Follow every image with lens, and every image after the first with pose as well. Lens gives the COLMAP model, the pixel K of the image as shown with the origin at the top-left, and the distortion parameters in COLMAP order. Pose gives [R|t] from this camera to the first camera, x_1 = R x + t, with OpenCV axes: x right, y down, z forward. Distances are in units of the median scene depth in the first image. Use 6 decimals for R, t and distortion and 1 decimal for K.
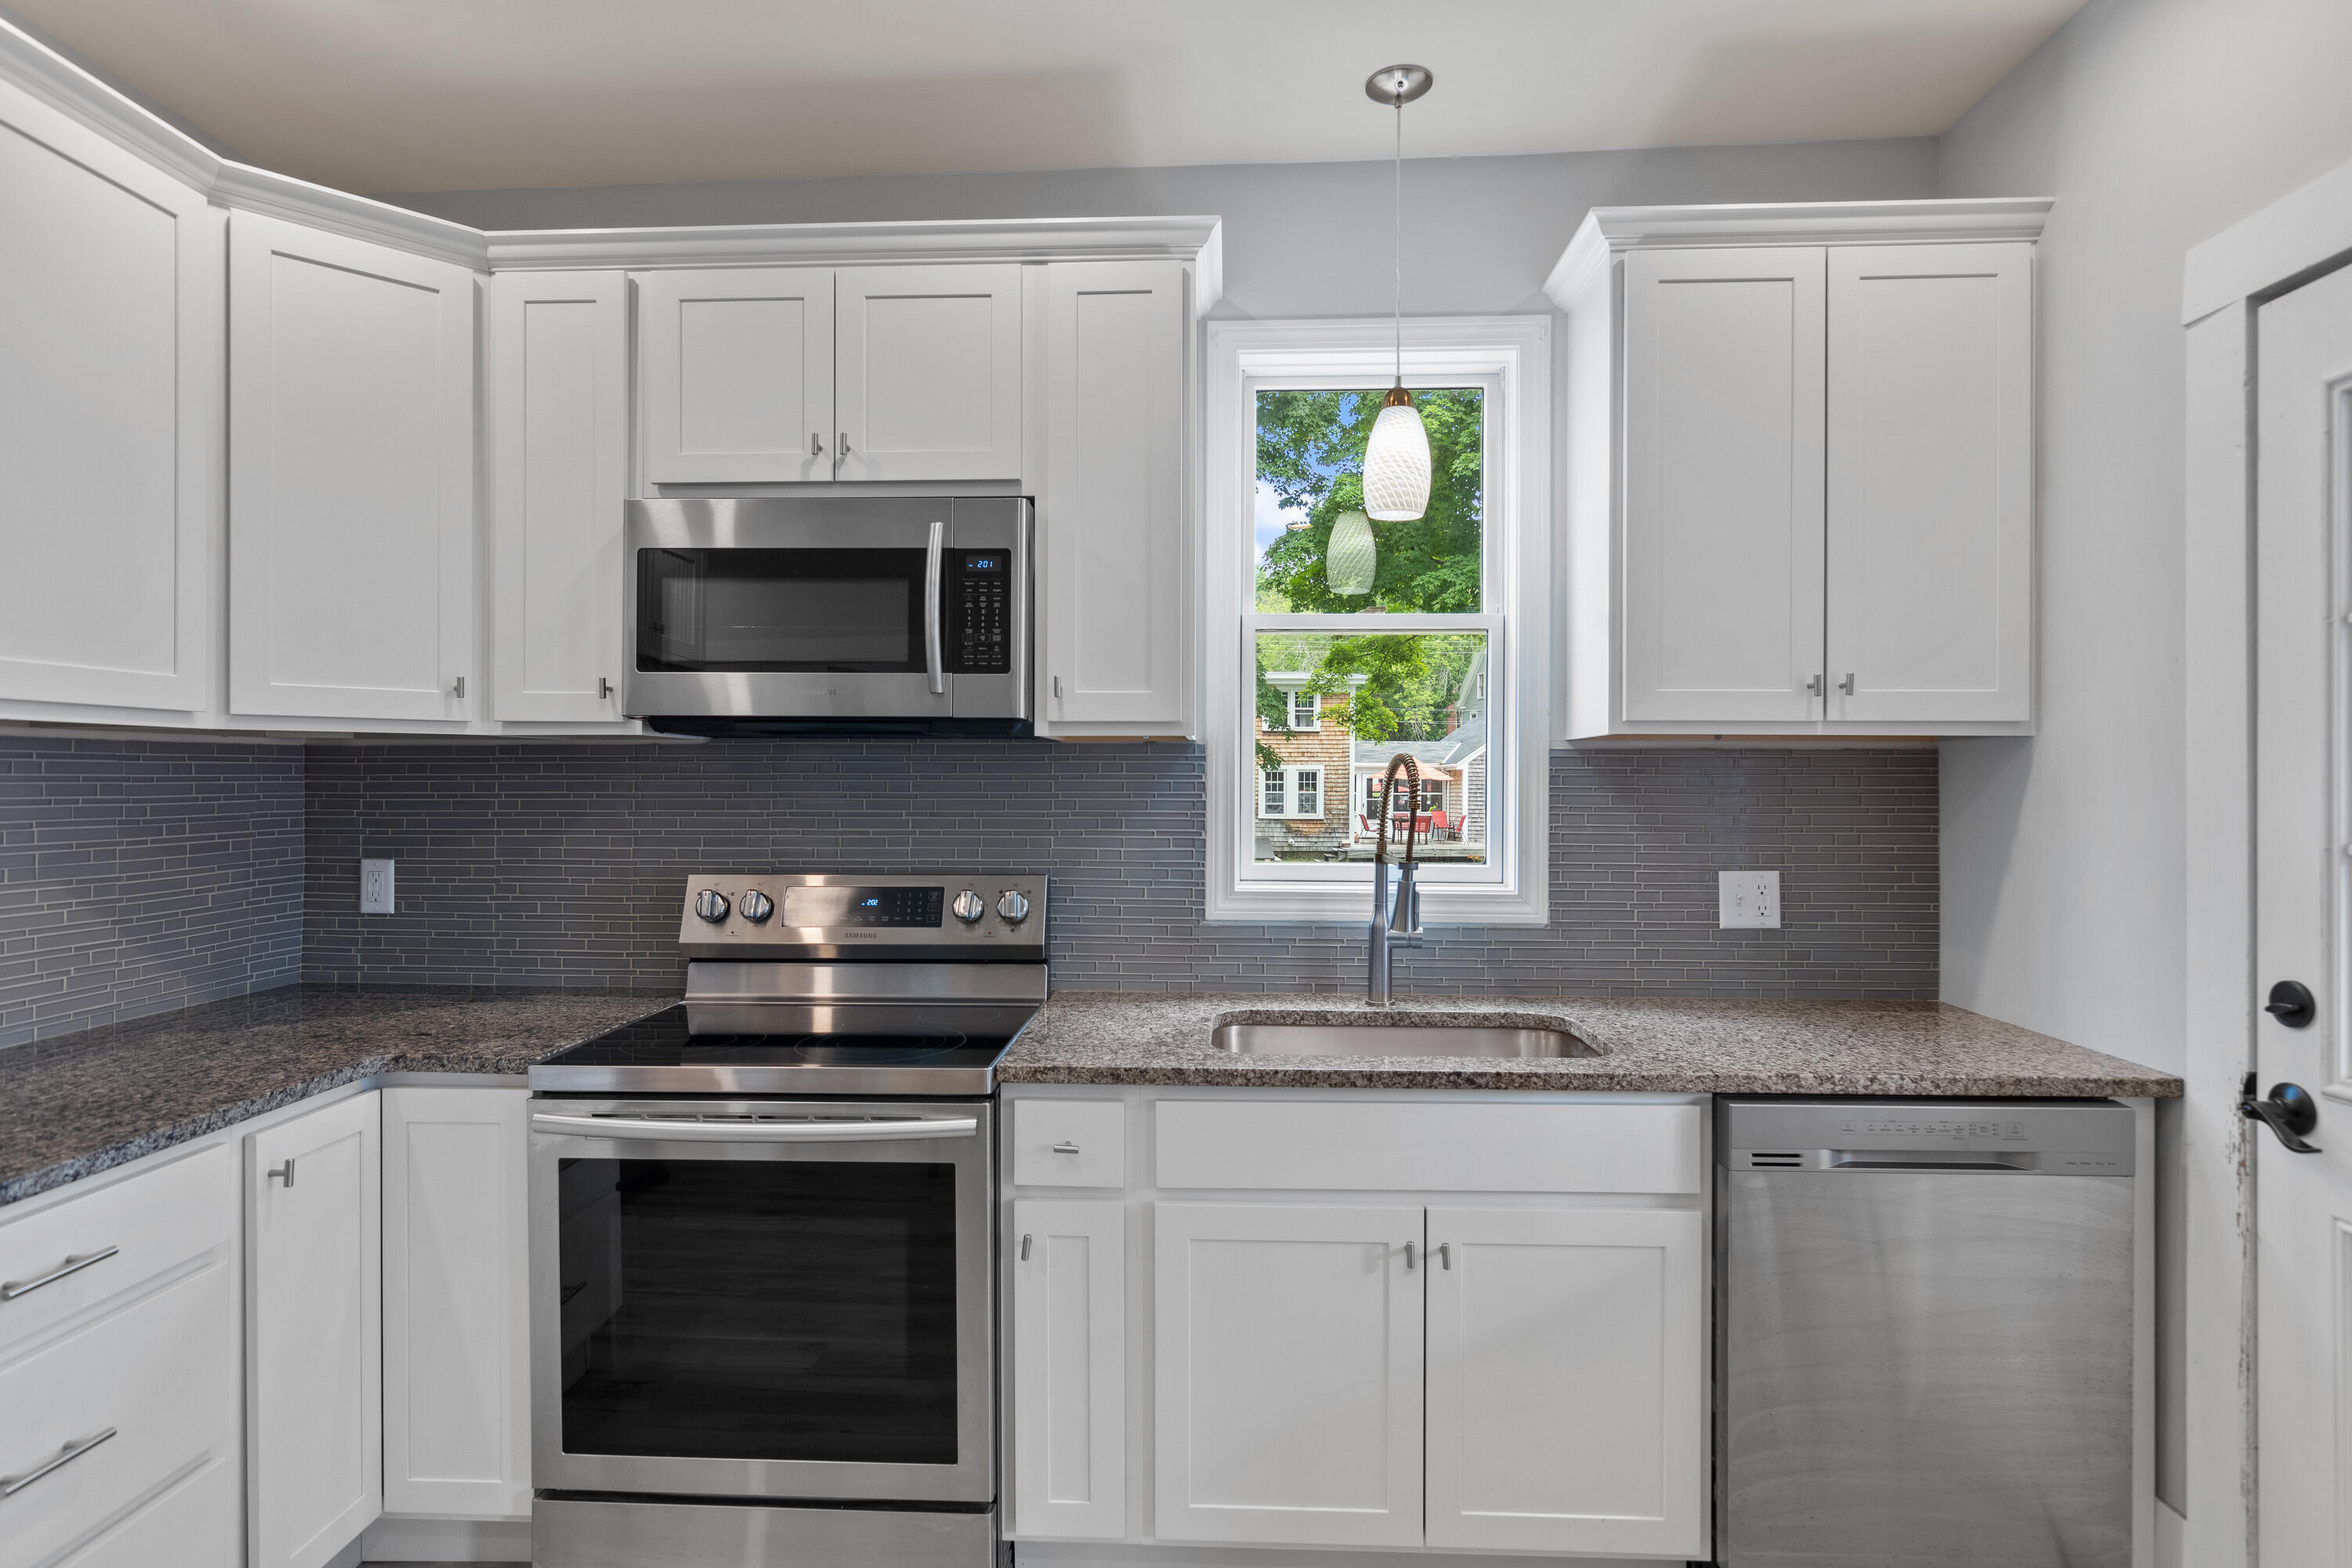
lens RADIAL K [[1197.8, 0, 1156.1], [0, 1197.8, 782.0], [0, 0, 1]] dist [-0.005453, 0.003346]
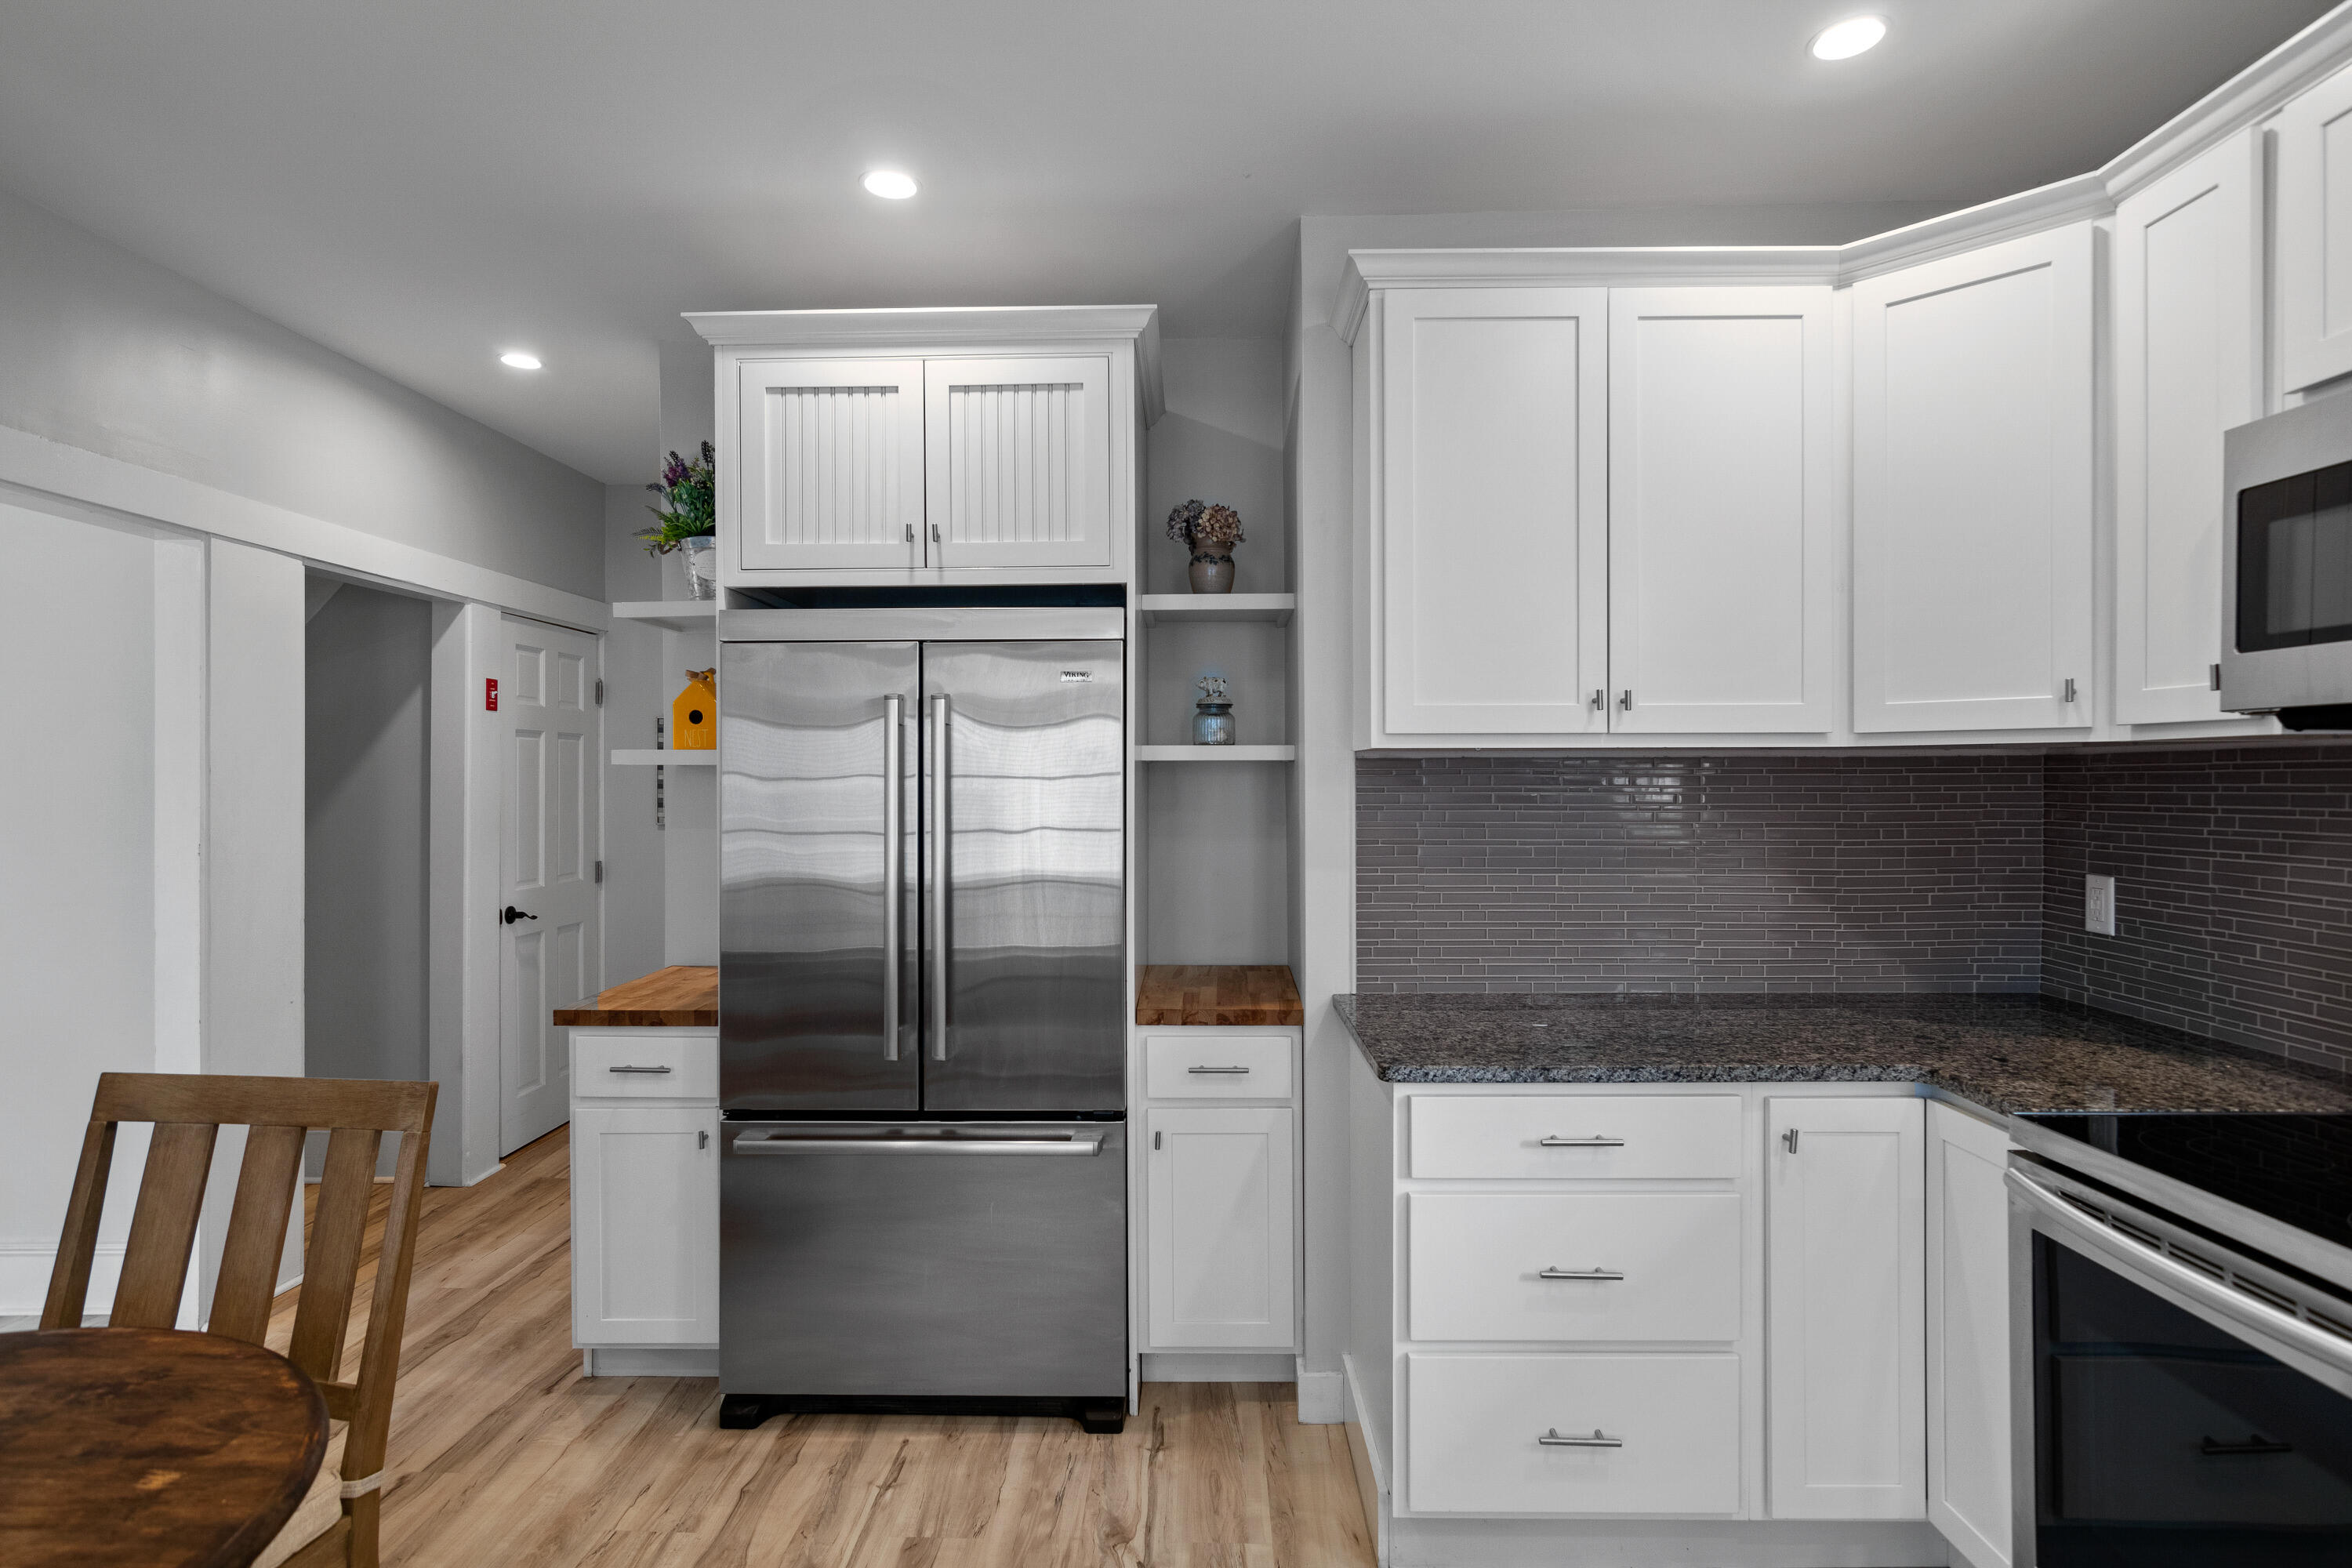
lens RADIAL K [[1197.8, 0, 1172.9], [0, 1197.8, 781.0], [0, 0, 1]] dist [-0.005453, 0.003346]
pose [[0.029332, -0.000253, -0.999570, 0.306445], [0.000888, 1.000000, -0.000227, -0.011054], [0.999569, -0.000881, 0.029332, 0.300109]]
